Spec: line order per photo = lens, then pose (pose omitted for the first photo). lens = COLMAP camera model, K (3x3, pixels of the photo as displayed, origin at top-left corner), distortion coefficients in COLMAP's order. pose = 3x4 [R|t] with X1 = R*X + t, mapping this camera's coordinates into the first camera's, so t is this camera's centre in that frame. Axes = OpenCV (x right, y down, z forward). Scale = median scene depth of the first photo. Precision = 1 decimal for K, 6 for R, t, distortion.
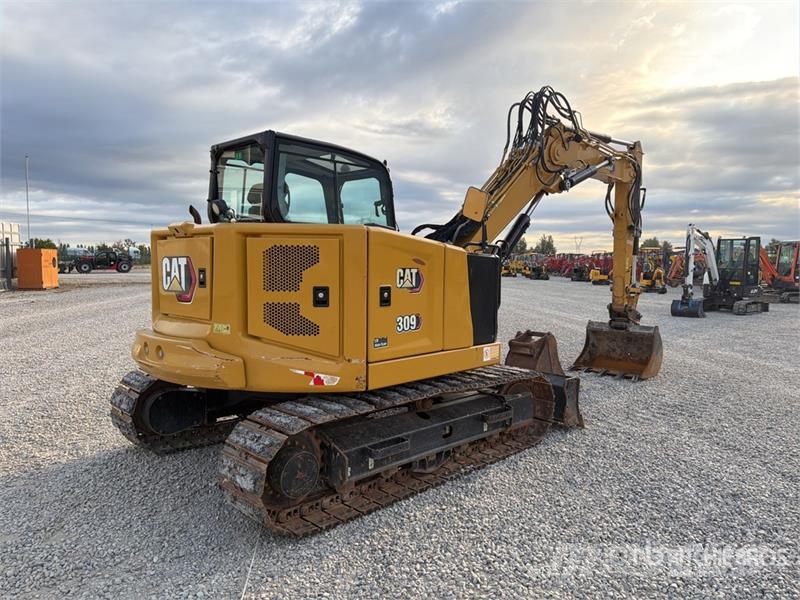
lens RADIAL K [[568.2, 0, 397.9], [0, 568.2, 305.2], [0, 0, 1]] dist [0.121962, -0.188717]
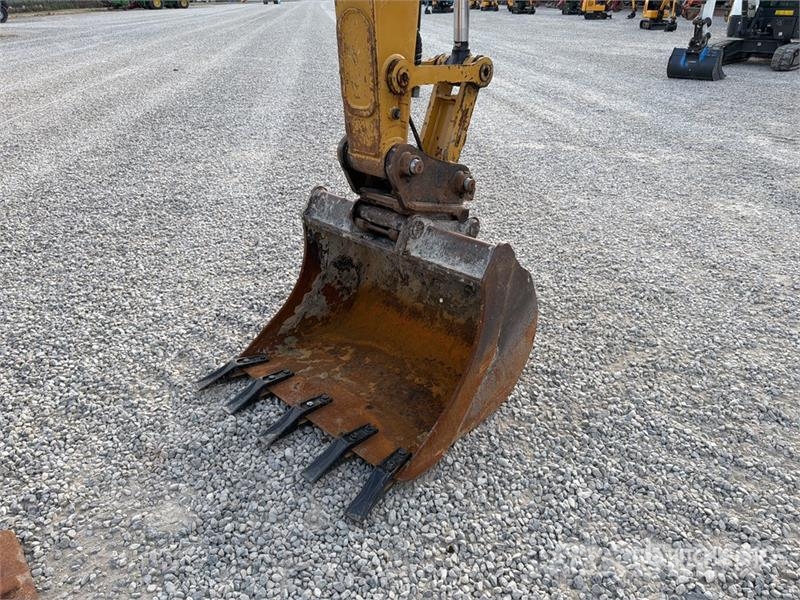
lens RADIAL K [[560.5, 0, 400.0], [0, 560.5, 300.0], [0, 0, 1]] dist [0.043449, -0.041742]
pose [[0.999466, -0.031496, -0.008683, 0.185023], [0.032308, 0.913322, 0.405954, -0.017233], [-0.004856, -0.406018, 0.913852, 0.354751]]
